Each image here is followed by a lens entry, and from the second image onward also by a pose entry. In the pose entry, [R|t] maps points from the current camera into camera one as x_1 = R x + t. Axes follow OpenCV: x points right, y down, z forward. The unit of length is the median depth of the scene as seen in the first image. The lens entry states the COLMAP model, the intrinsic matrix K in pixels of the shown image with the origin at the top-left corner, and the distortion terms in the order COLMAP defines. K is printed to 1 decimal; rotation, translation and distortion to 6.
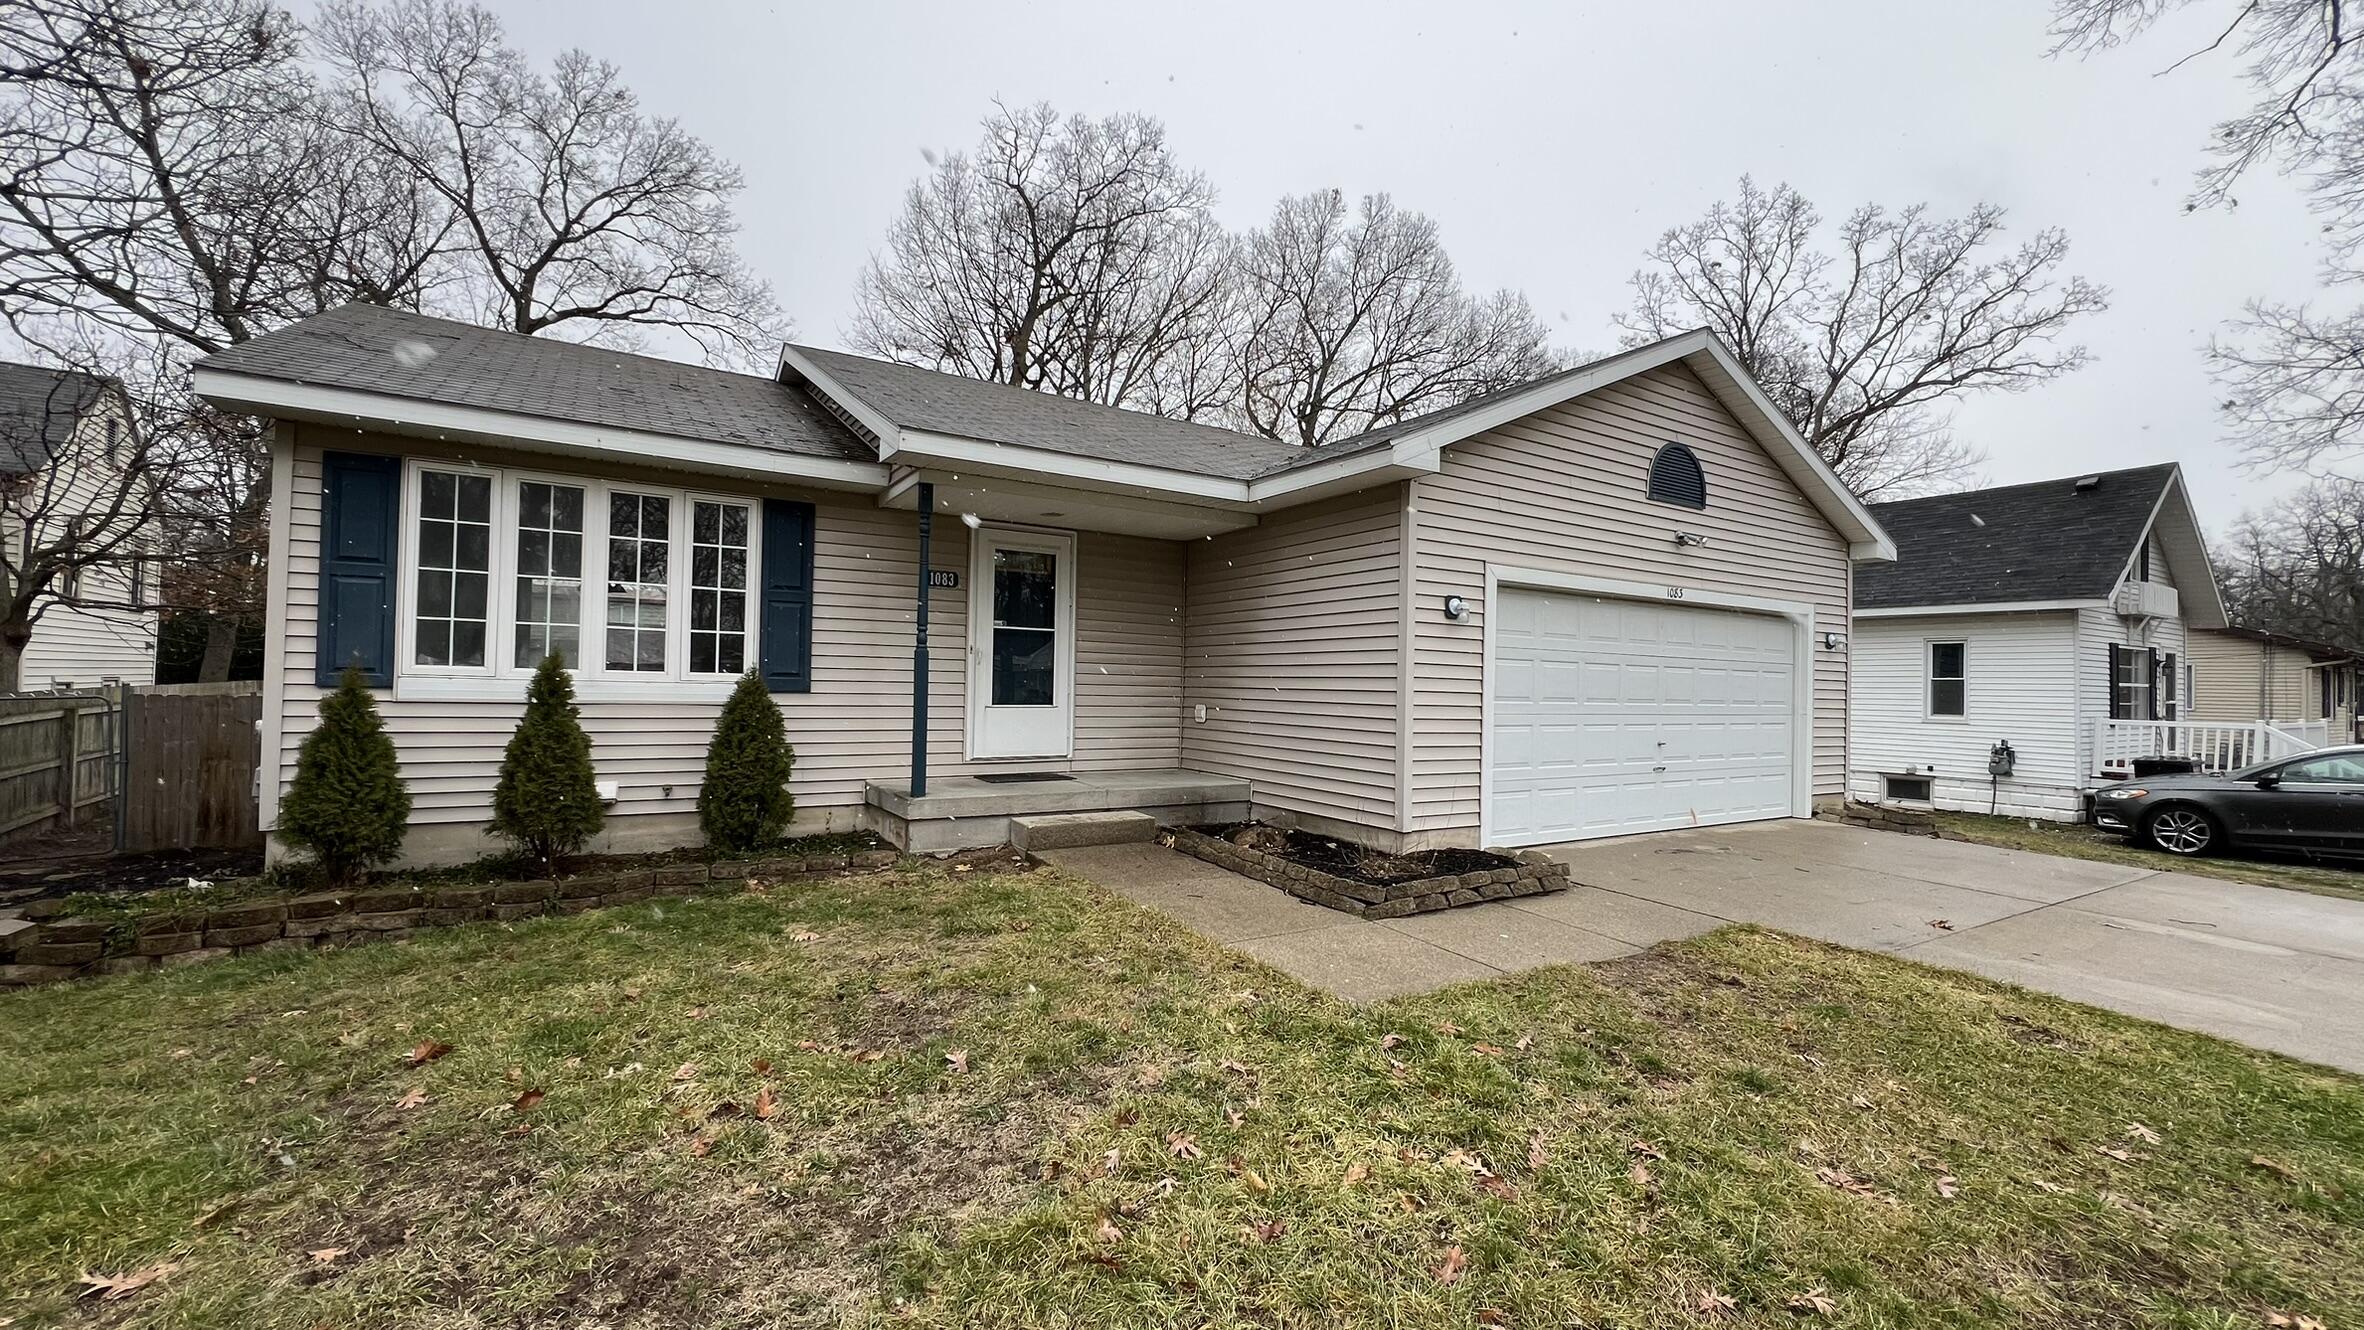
lens RADIAL K [[951.0, 0, 1182.0], [0, 951.0, 665.0], [0, 0, 1]] dist [-0.002855, 0.000314]
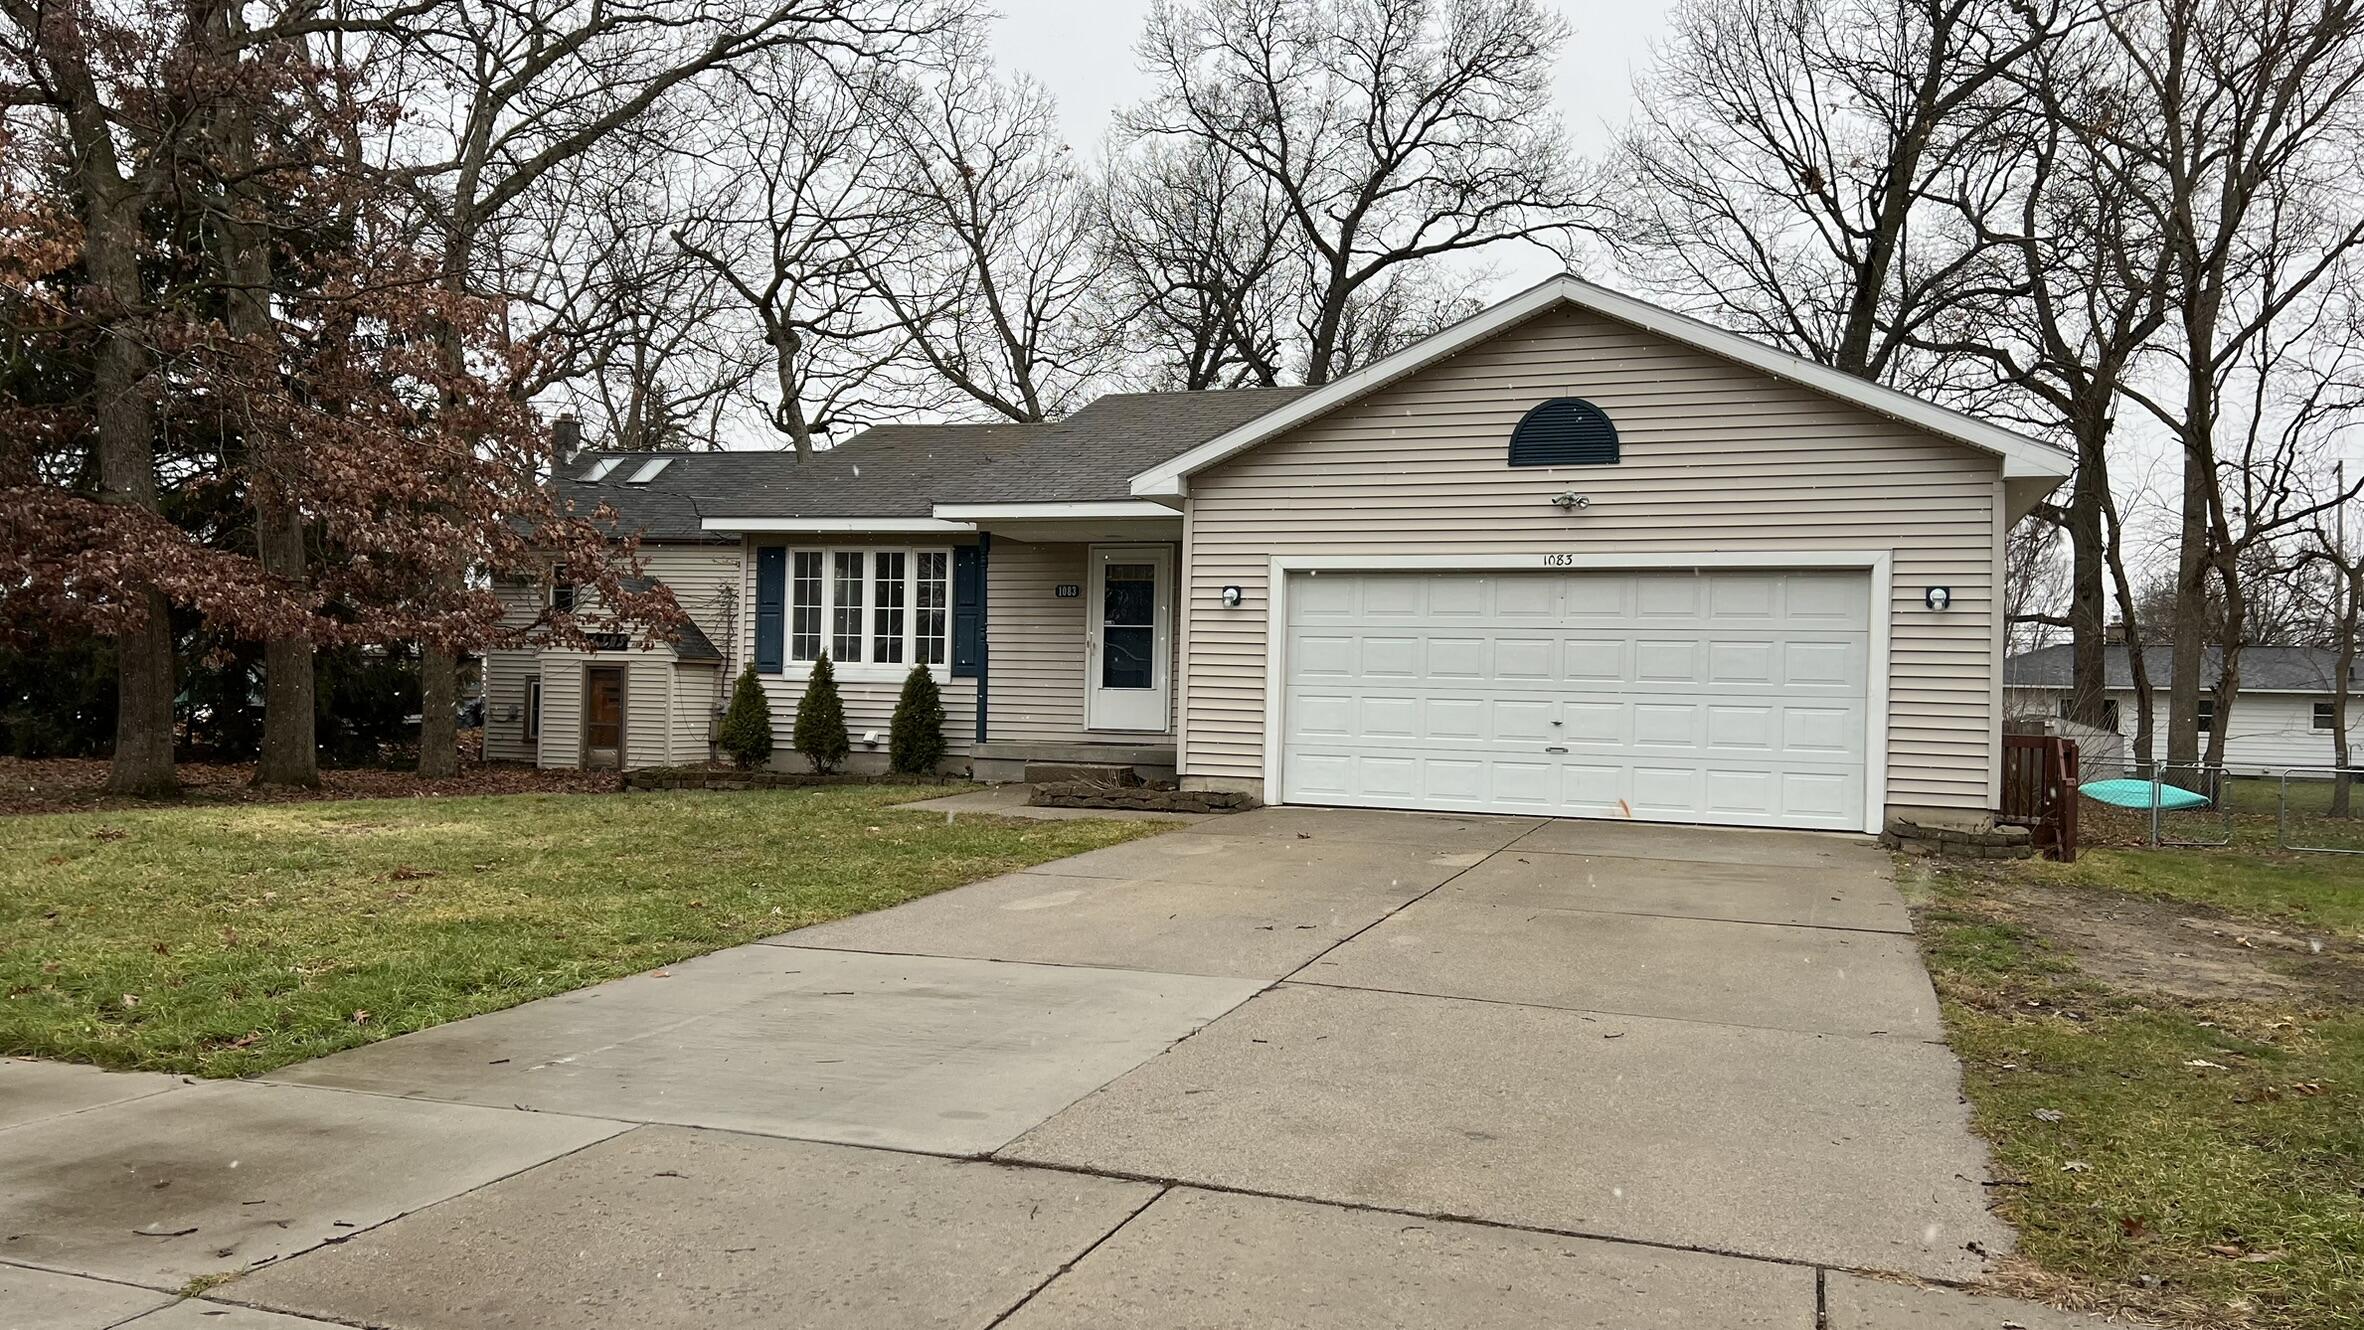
lens RADIAL K [[1773.7, 0, 1177.4], [0, 1773.7, 680.2], [0, 0, 1]] dist [0.093202, -0.133738]
pose [[0.619782, -0.015176, -0.784627, 1.749470], [0.005534, 0.999873, -0.014968, 0.069888], [0.784754, 0.004935, 0.619787, -0.395199]]
